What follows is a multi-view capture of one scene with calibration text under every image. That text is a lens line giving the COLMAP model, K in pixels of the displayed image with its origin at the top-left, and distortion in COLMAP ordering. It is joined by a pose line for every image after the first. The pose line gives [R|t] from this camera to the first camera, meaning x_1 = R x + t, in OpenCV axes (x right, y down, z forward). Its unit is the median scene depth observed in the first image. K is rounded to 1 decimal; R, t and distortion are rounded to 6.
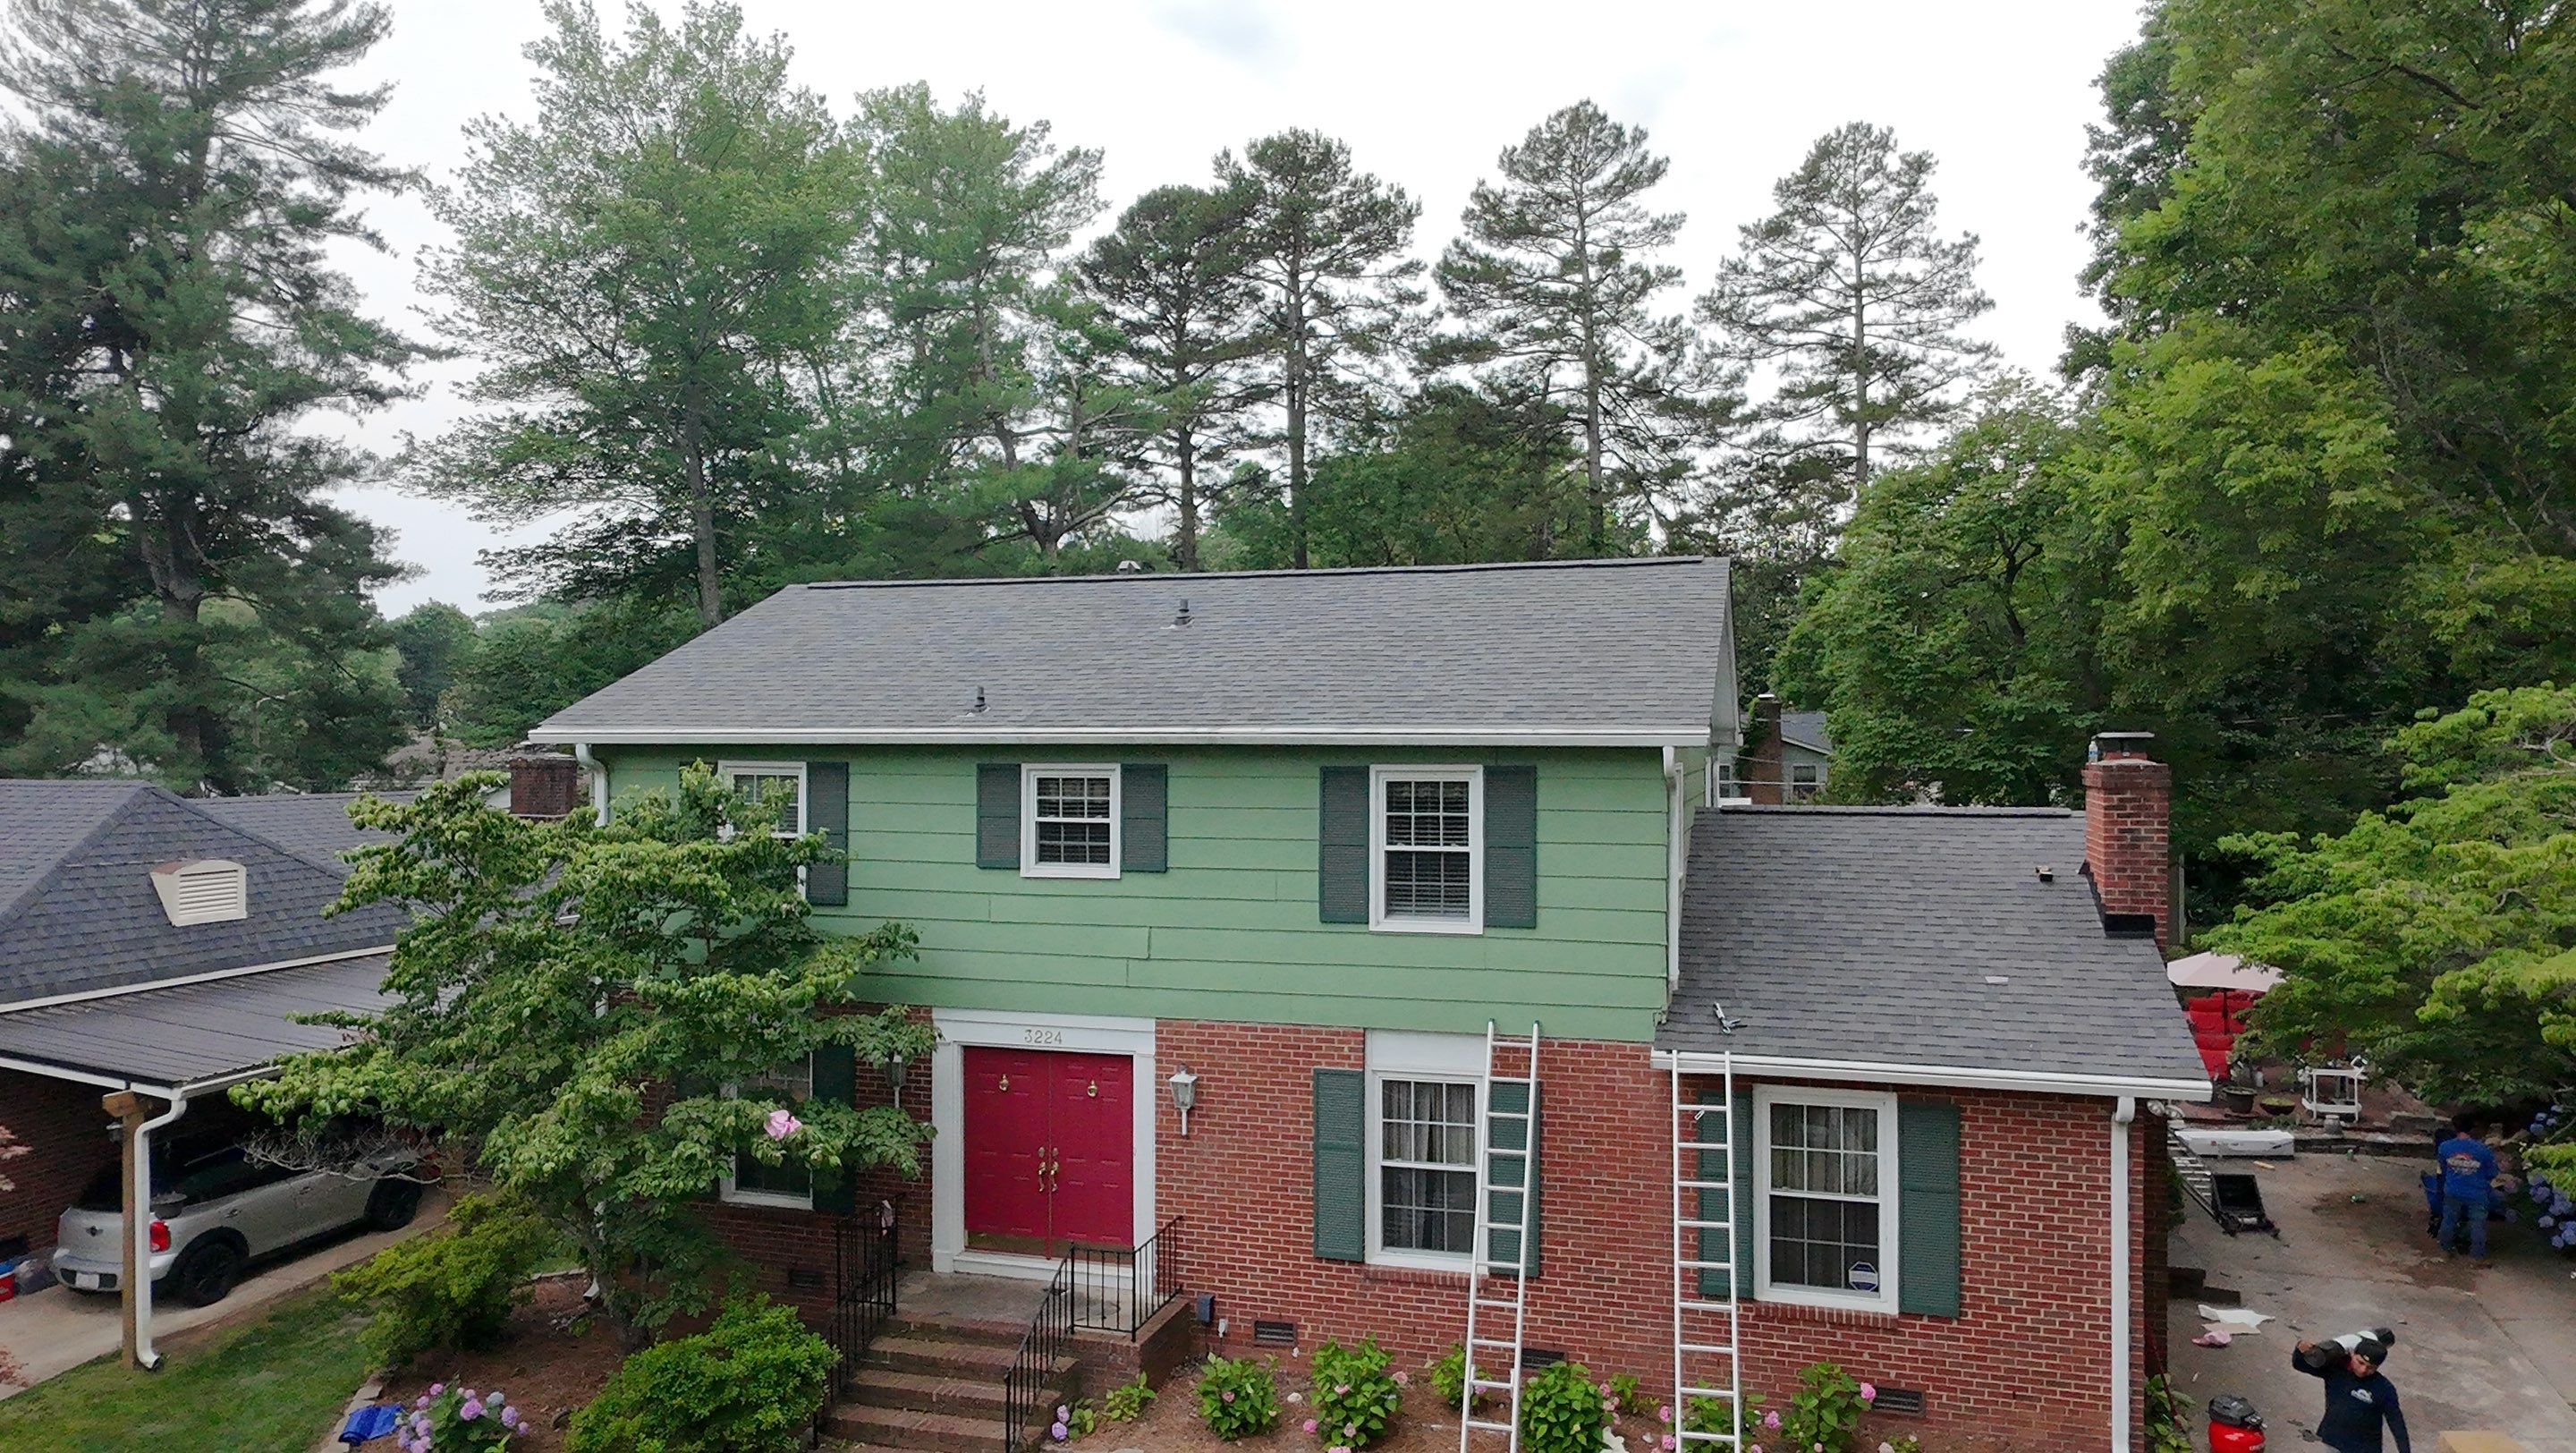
lens RADIAL K [[1644.7, 0, 1292.8], [0, 1644.7, 716.4], [0, 0, 1]] dist [0.004003, 0.002614]
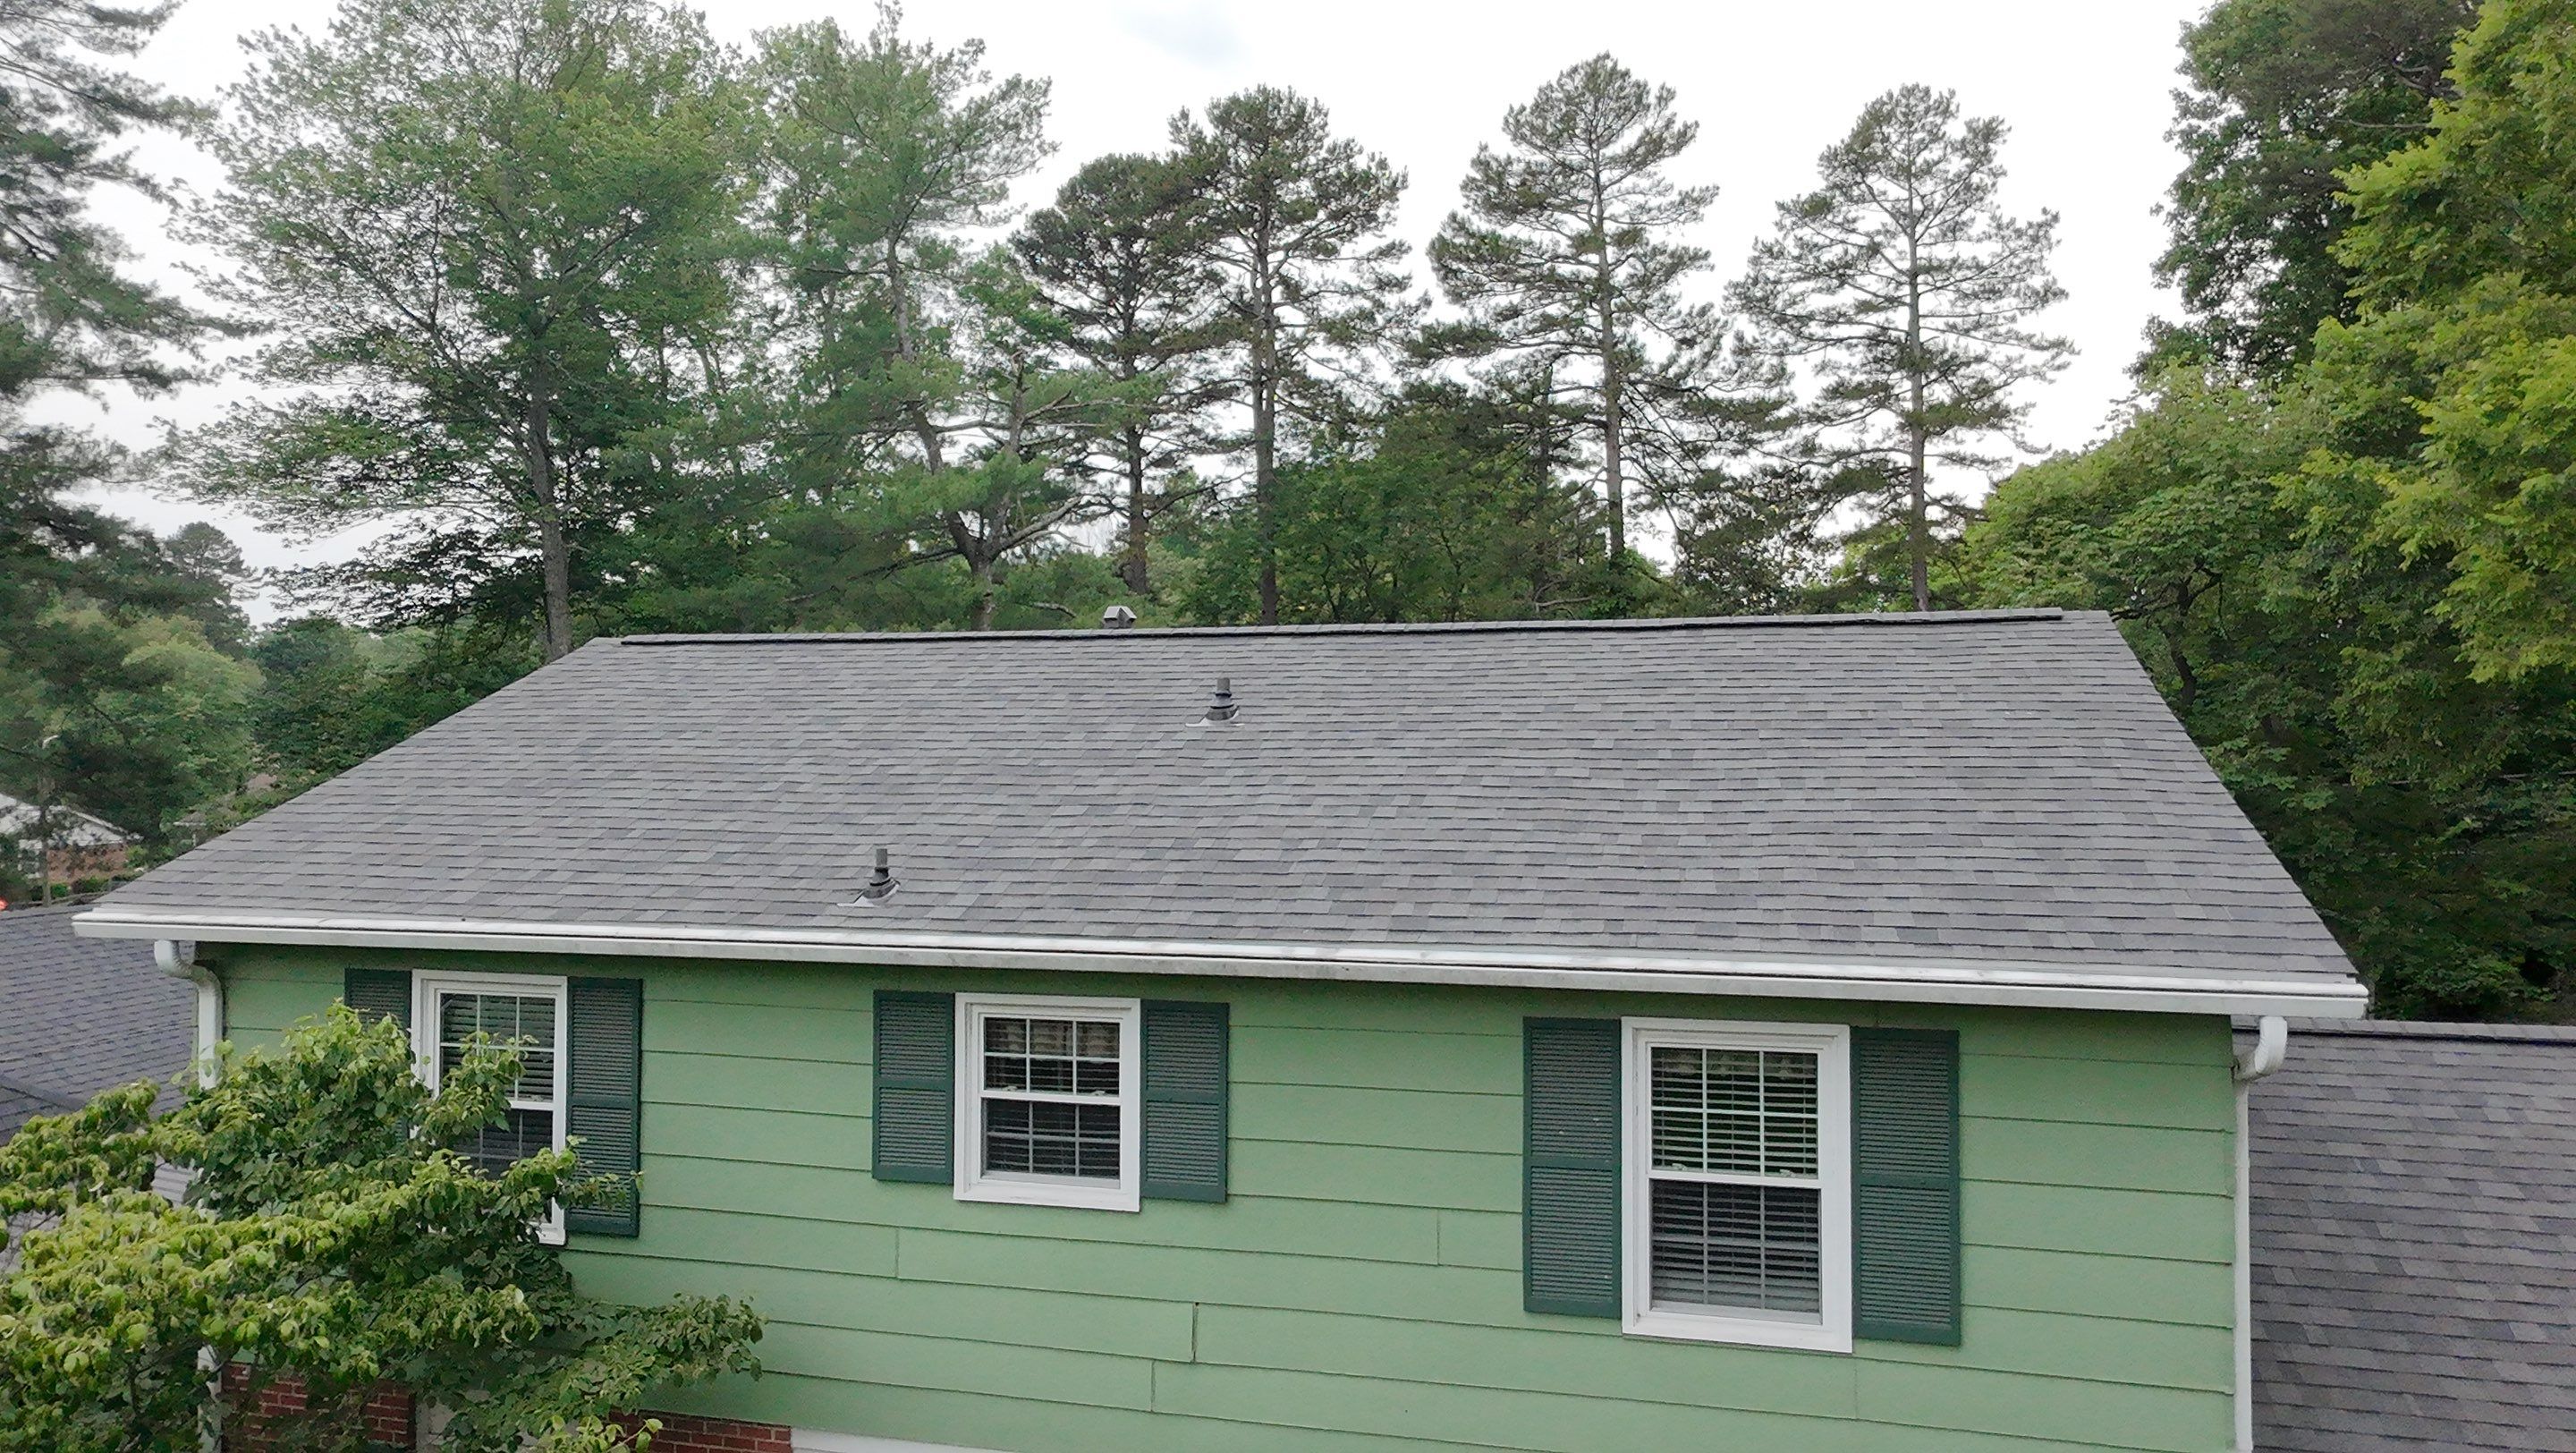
lens RADIAL K [[1644.7, 0, 1297.7], [0, 1644.7, 719.5], [0, 0, 1]] dist [0.004003, 0.002614]
pose [[0.998856, 0.000243, 0.047817, -0.030588], [0.000004, 0.999987, -0.005162, -0.023536], [-0.047817, 0.005157, 0.998843, 0.176535]]
